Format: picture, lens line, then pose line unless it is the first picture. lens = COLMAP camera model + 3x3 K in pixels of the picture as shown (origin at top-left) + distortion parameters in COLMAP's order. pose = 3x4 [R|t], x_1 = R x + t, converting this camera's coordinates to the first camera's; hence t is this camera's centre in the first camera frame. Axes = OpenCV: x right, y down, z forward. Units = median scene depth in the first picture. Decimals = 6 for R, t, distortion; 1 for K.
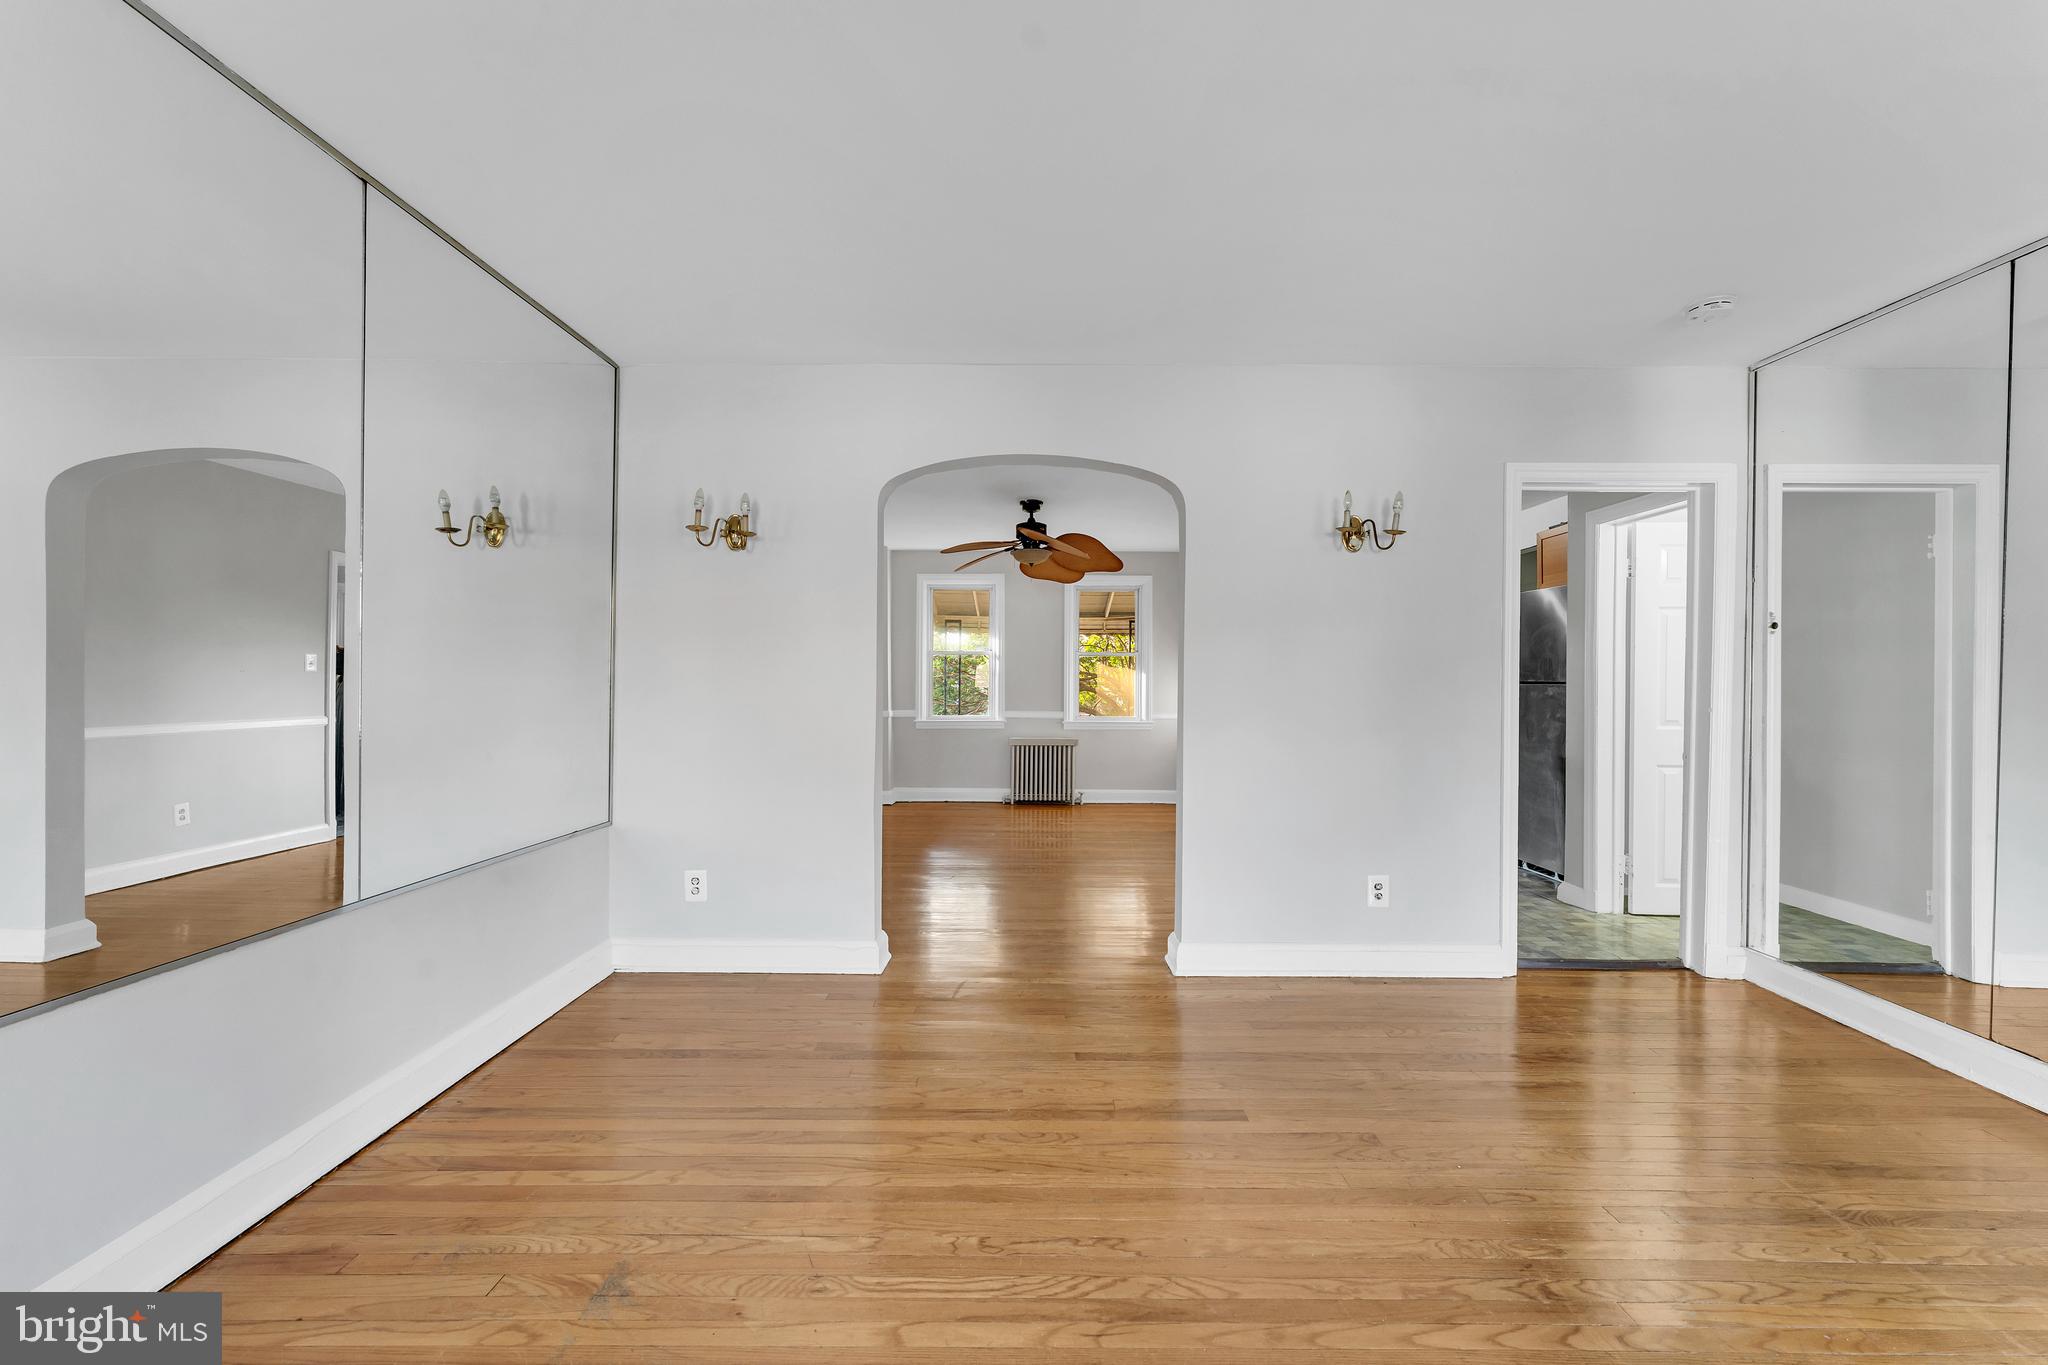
lens RADIAL K [[816.3, 0, 1025.7], [0, 816.3, 674.4], [0, 0, 1]] dist [0.000033, -0.000252]
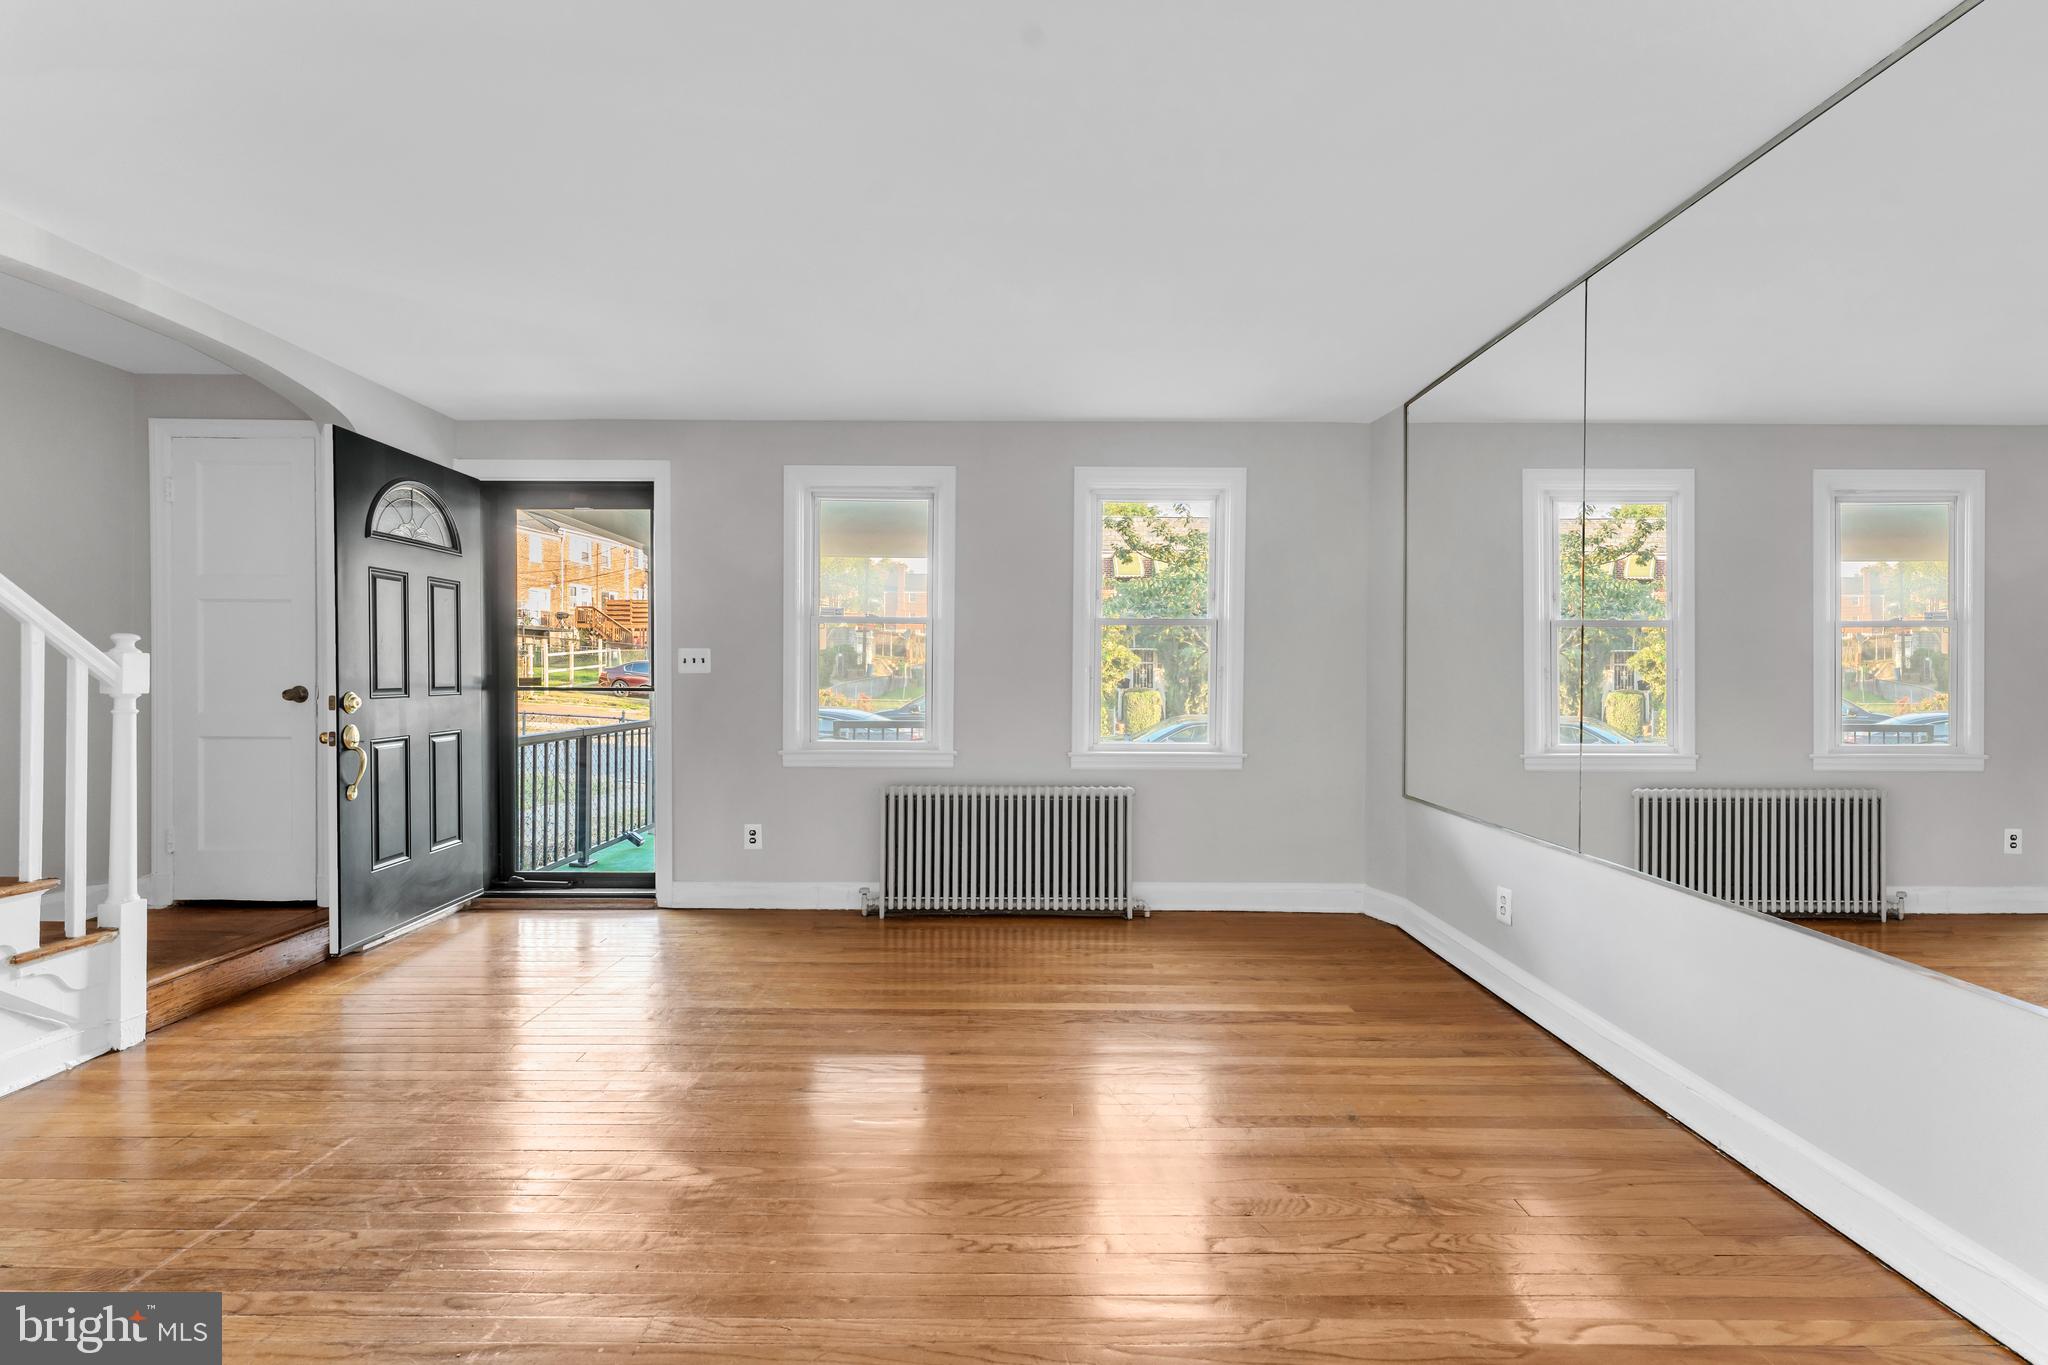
lens RADIAL K [[816.3, 0, 1025.7], [0, 816.3, 674.4], [0, 0, 1]] dist [0.000033, -0.000252]
pose [[-0.999929, -0.011078, -0.004400, 0.055598], [-0.011073, 0.999938, -0.001172, 0.009088], [0.004413, -0.001124, -0.999990, 2.006412]]
